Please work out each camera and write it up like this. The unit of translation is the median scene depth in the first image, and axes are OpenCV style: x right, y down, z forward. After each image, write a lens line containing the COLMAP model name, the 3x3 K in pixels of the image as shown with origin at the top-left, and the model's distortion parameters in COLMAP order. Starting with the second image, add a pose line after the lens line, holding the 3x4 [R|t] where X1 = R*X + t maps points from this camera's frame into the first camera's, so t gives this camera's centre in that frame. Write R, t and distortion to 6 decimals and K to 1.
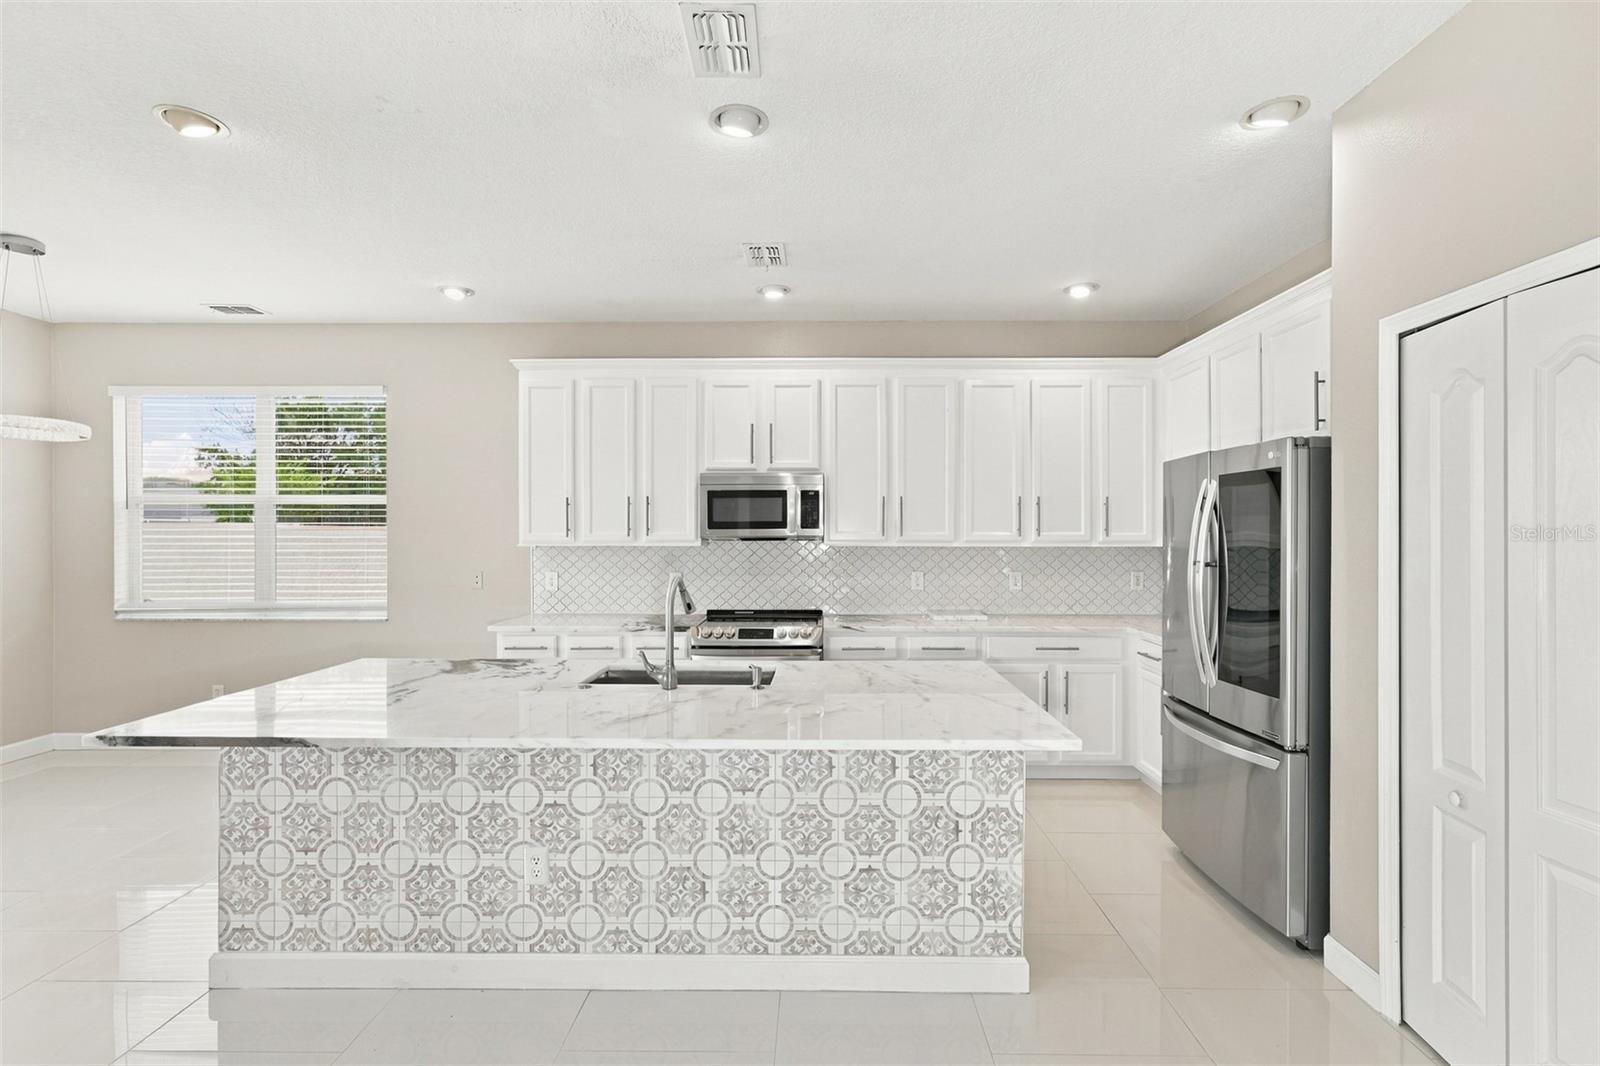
lens RADIAL K [[720.6, 0, 806.7], [0, 720.6, 535.9], [0, 0, 1]] dist [-0.001860, 0.001419]
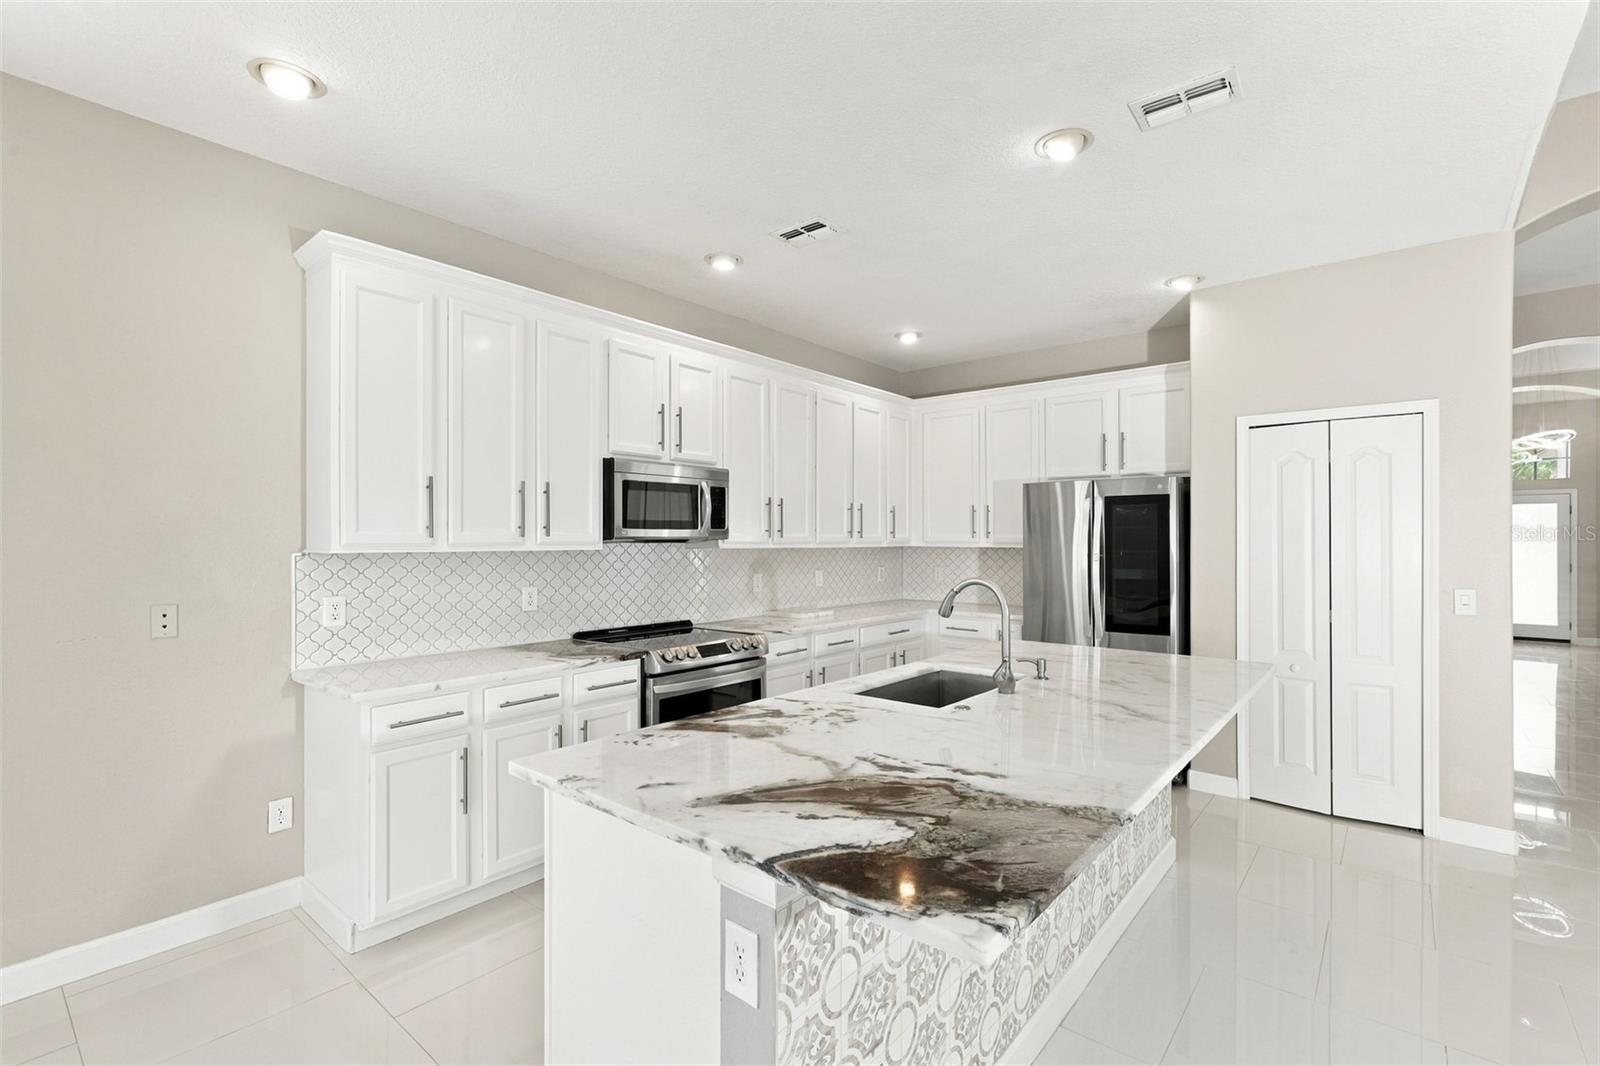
lens RADIAL K [[720.6, 0, 825.7], [0, 720.6, 533.5], [0, 0, 1]] dist [-0.001860, 0.001419]
pose [[0.624864, 0.004307, 0.780722, -0.612841], [0.001720, 0.999975, -0.006894, 0.002163], [-0.780732, 0.005651, 0.624841, 0.330218]]
